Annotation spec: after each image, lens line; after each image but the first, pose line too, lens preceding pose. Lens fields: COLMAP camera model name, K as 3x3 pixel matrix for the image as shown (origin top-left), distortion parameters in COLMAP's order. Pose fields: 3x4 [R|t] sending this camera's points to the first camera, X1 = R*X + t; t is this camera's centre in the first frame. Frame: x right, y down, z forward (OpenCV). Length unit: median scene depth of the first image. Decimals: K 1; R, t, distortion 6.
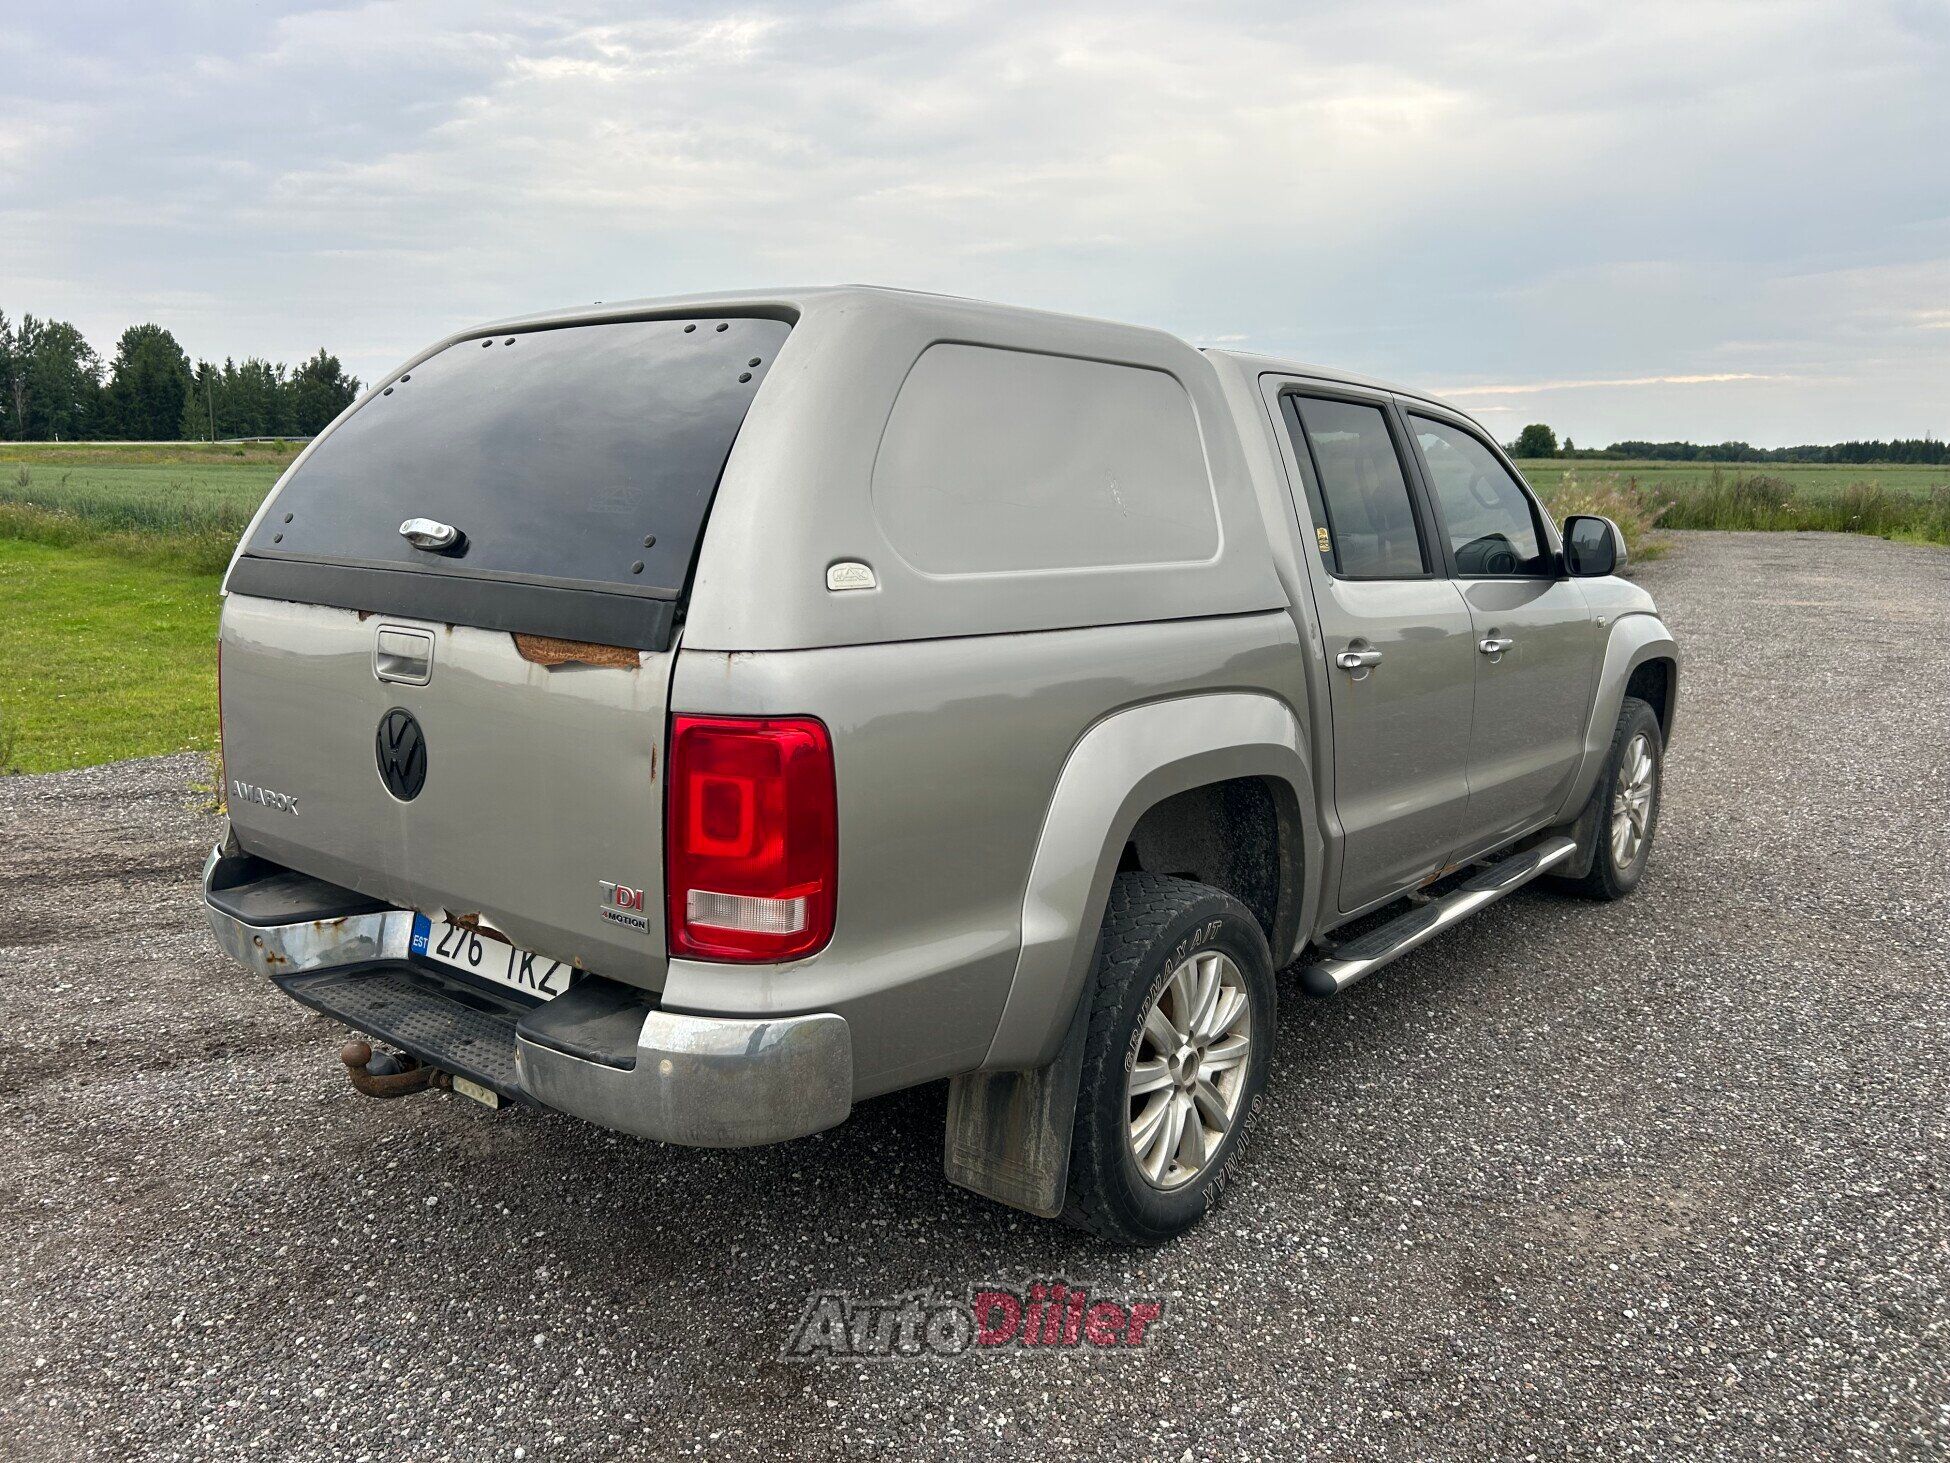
lens RADIAL K [[1486.5, 0, 975.0], [0, 1486.5, 731.5], [0, 0, 1]] dist [0.045773, 0.000104]
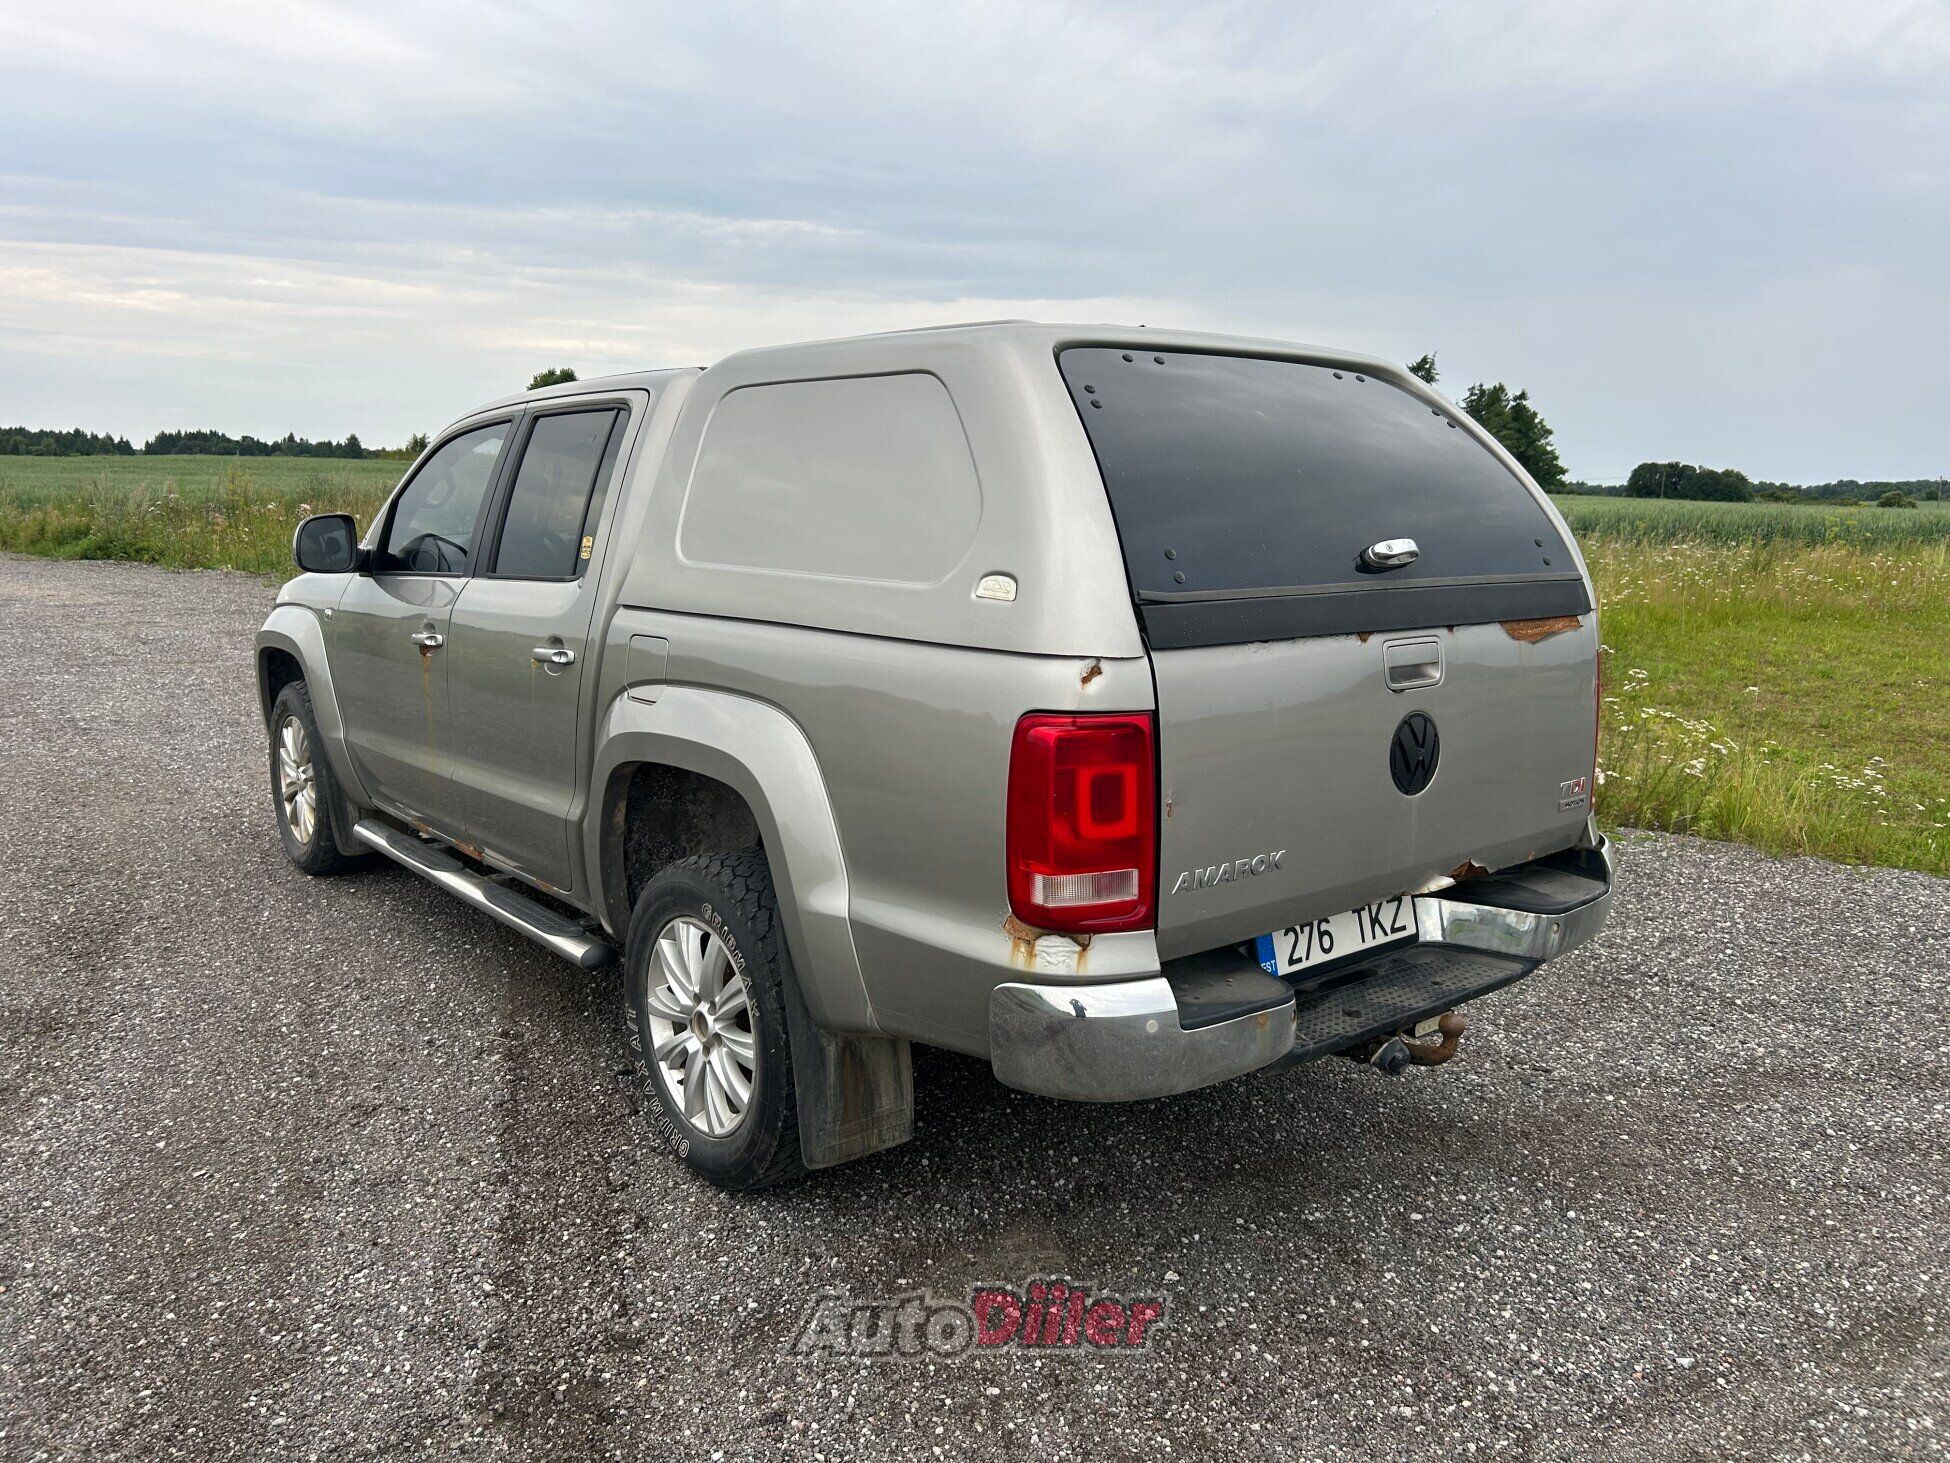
lens RADIAL K [[1486.5, 0, 975.0], [0, 1486.5, 731.5], [0, 0, 1]] dist [0.045773, 0.000104]
pose [[0.189600, -0.168426, 0.967308, -1.452468], [0.157986, 0.977574, 0.139247, -0.197215], [-0.969068, 0.126420, 0.211957, 1.038570]]
